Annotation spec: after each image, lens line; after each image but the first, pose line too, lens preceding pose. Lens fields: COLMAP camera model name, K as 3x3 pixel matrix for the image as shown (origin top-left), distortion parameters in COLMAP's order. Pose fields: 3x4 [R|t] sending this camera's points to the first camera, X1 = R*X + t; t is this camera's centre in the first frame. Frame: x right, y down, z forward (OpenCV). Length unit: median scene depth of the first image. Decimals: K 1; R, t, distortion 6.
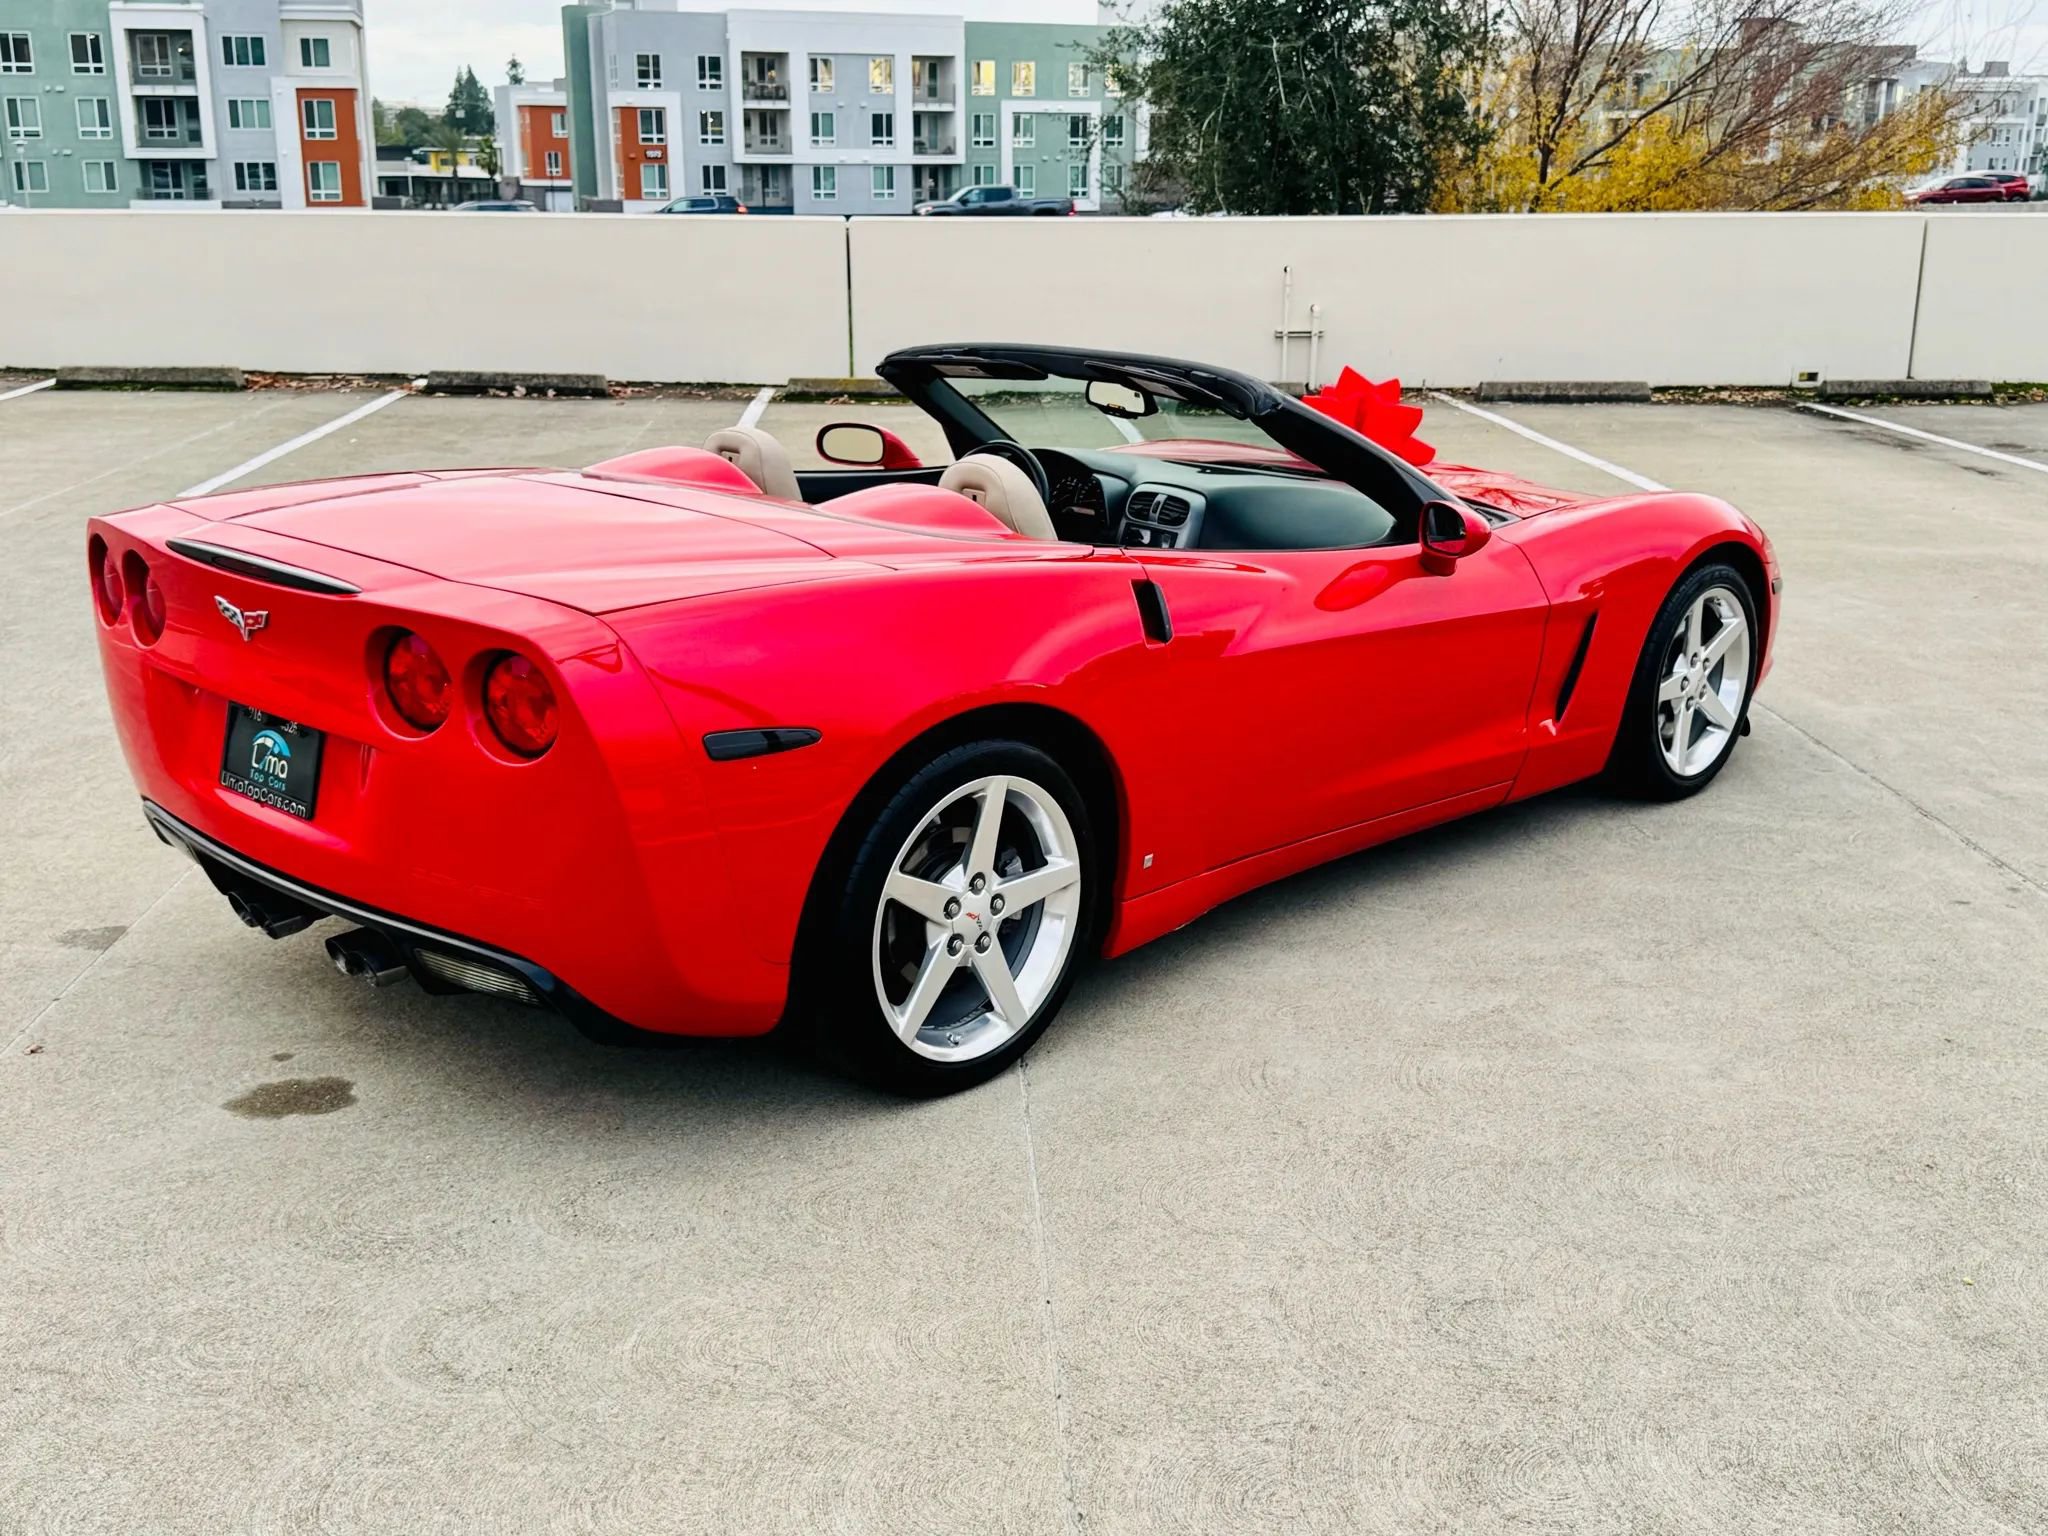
lens RADIAL K [[2131.6, 0, 1035.9], [0, 2131.6, 772.5], [0, 0, 1]] dist [0.193044, -0.439652]
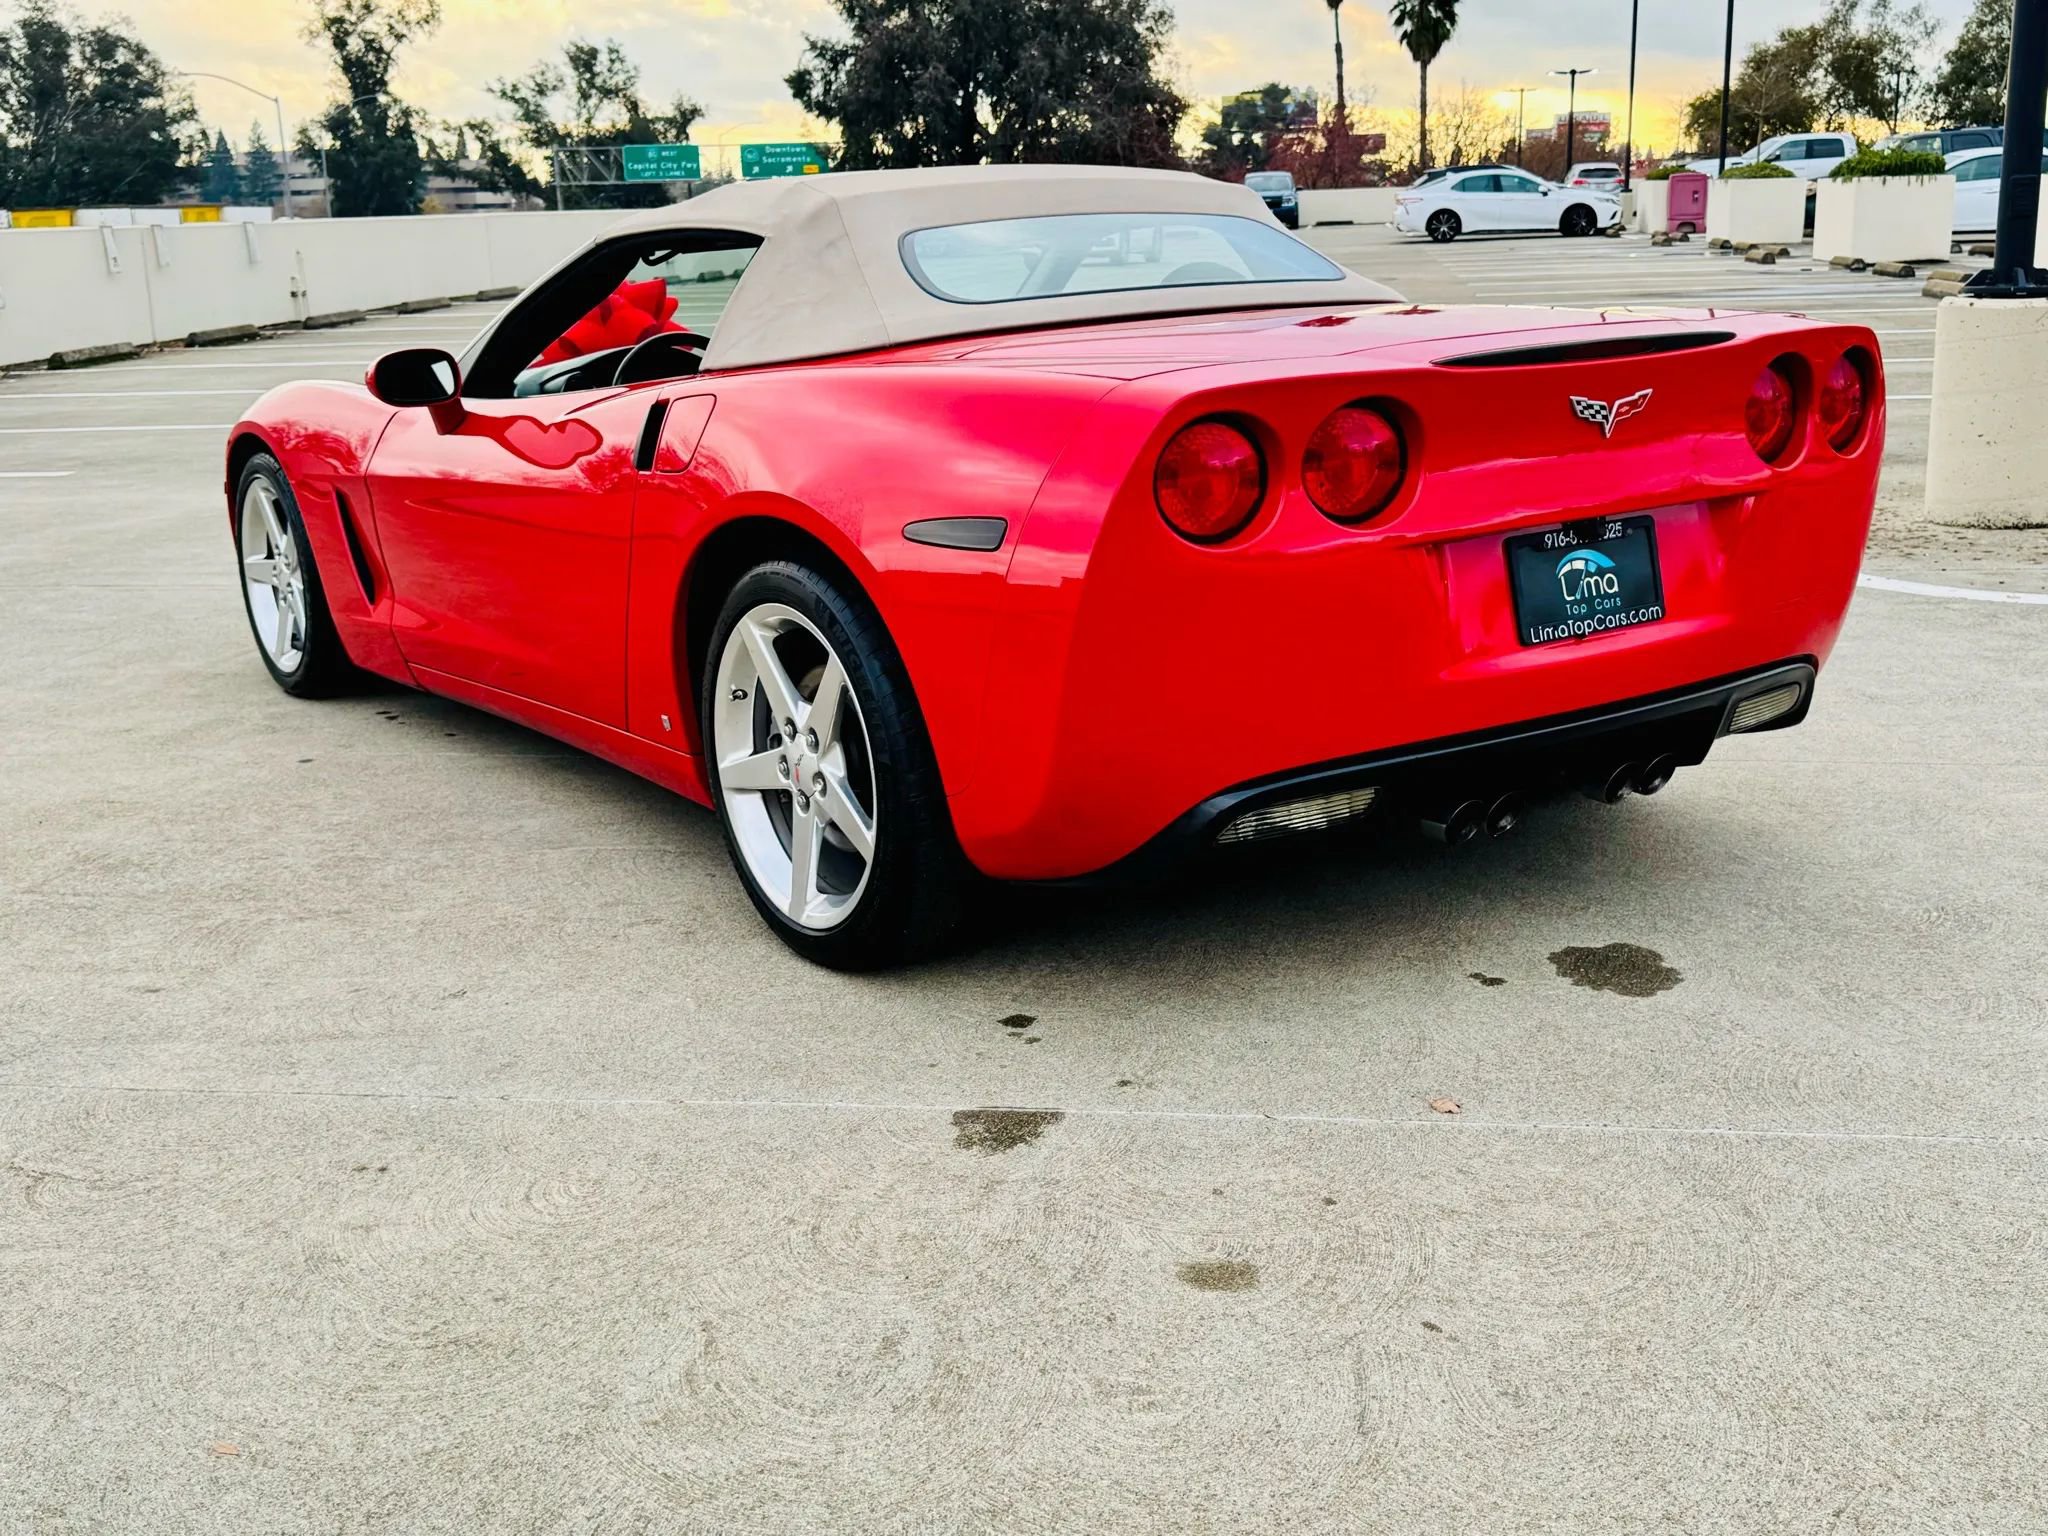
lens RADIAL K [[2131.6, 0, 1035.9], [0, 2131.6, 772.5], [0, 0, 1]] dist [0.193044, -0.439652]
pose [[0.198823, -0.264128, 0.943772, -1.153221], [0.303102, 0.932357, 0.197079, -0.160643], [-0.931986, 0.246876, 0.265432, 0.939104]]
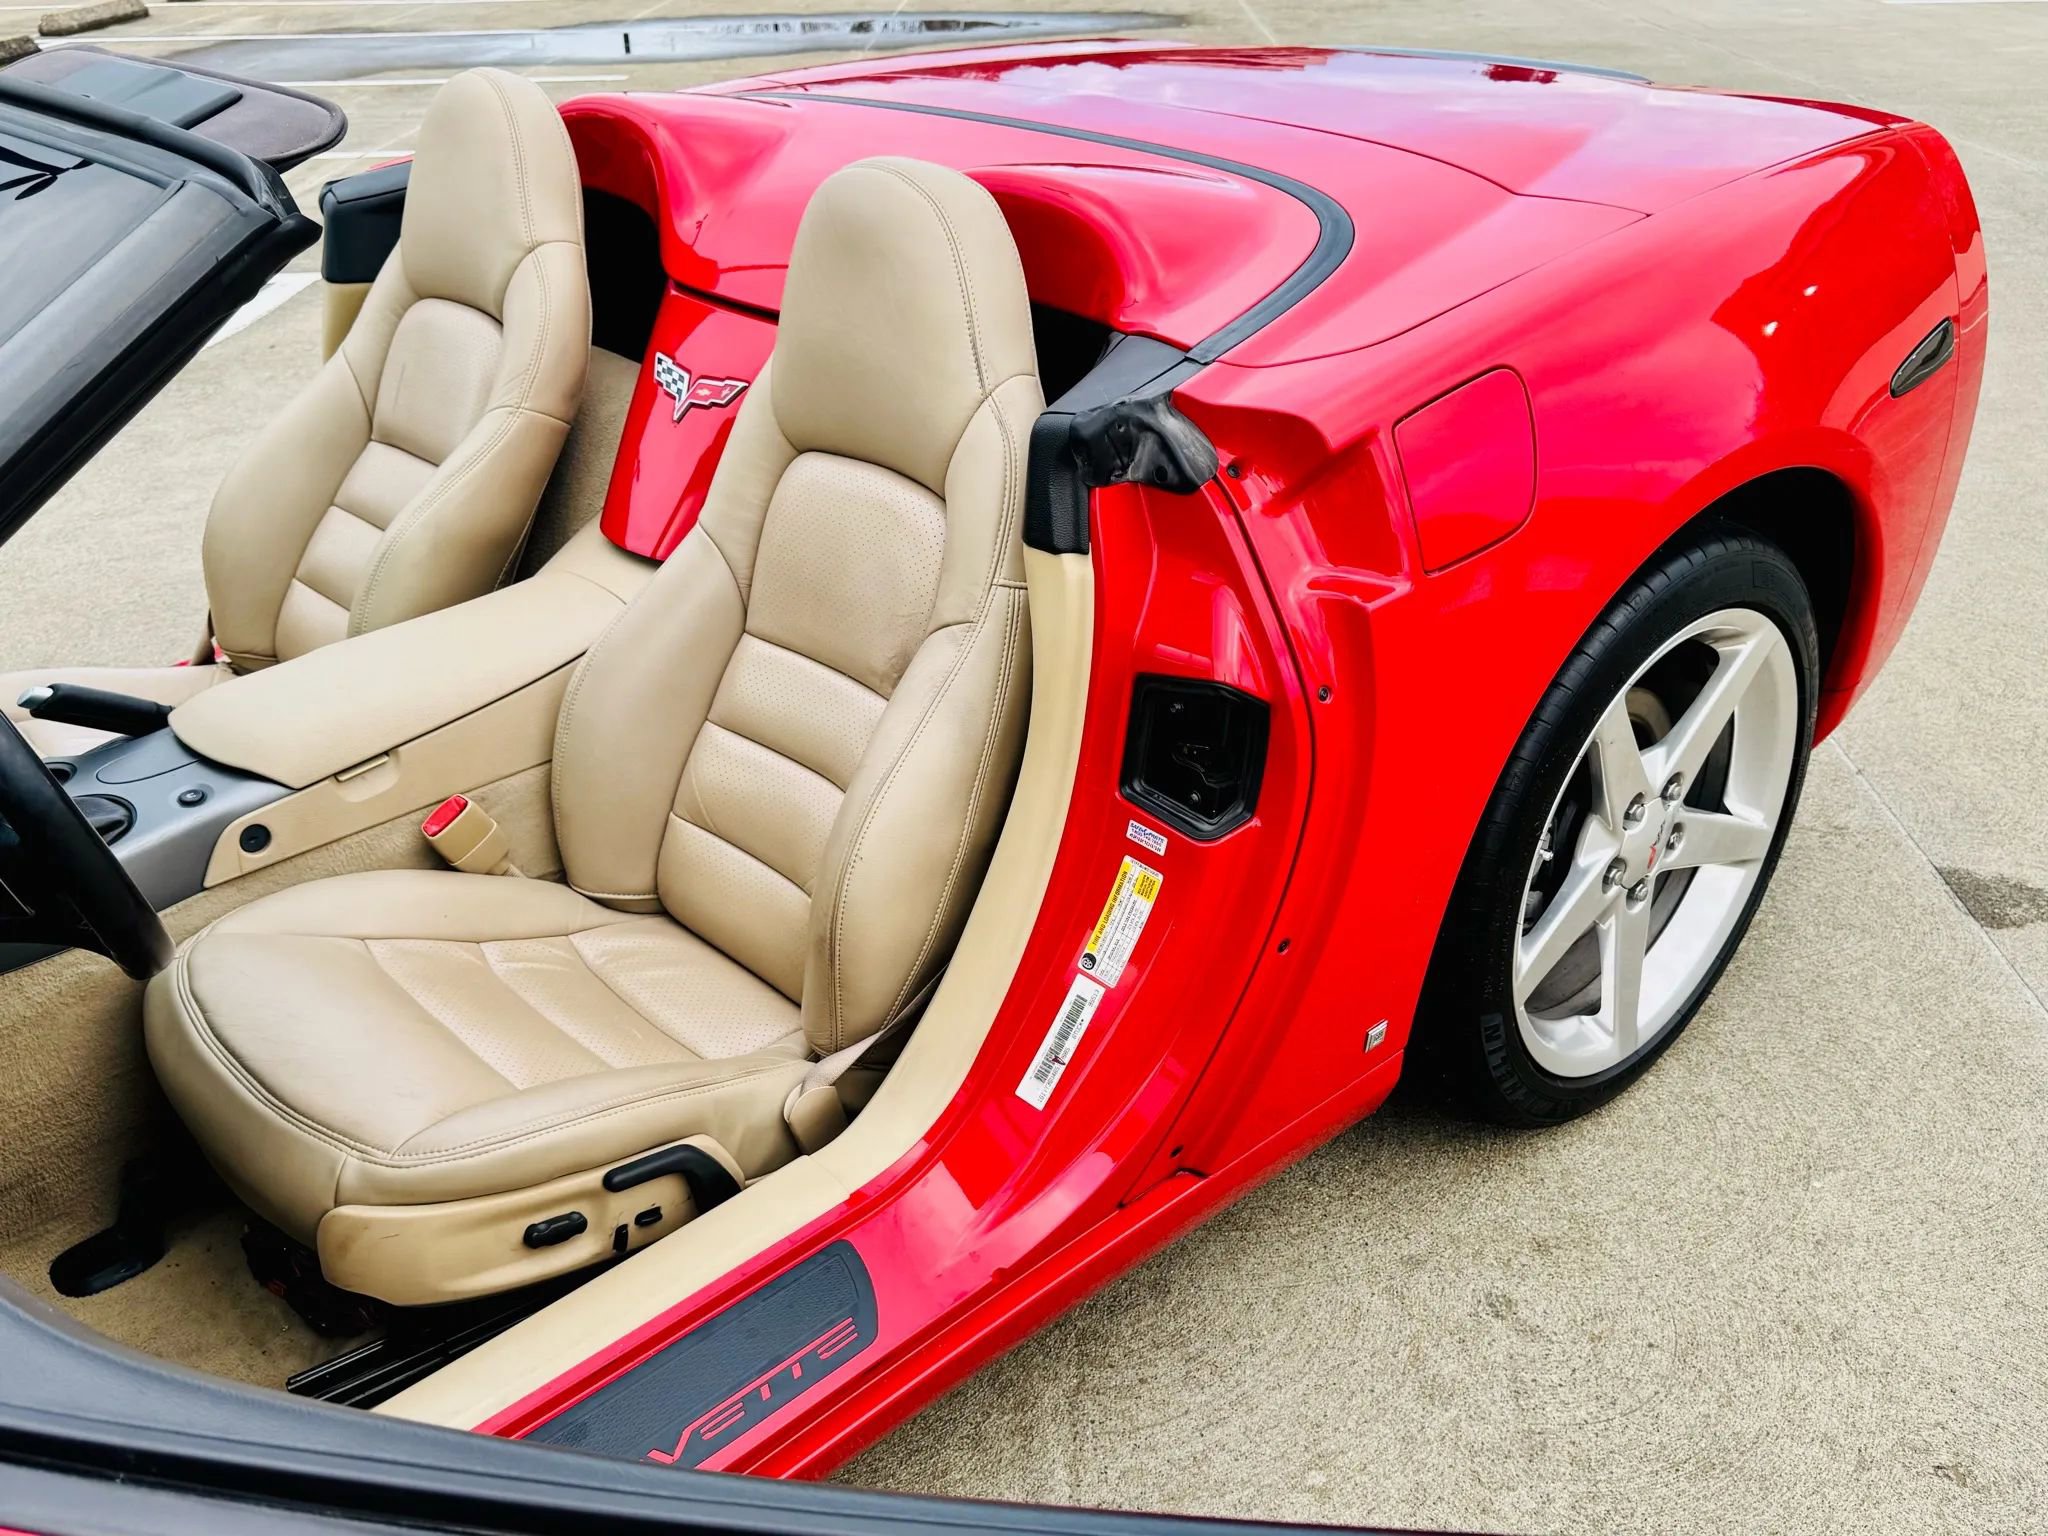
lens RADIAL K [[1832.9, 0, 1027.5], [0, 1832.9, 756.3], [0, 0, 1]] dist [0.146431, -0.298116]
pose [[-0.995634, -0.026425, 0.089521, -0.231417], [0.042846, 0.722683, 0.689850, -0.389763], [-0.082925, 0.690674, -0.718396, 1.611503]]
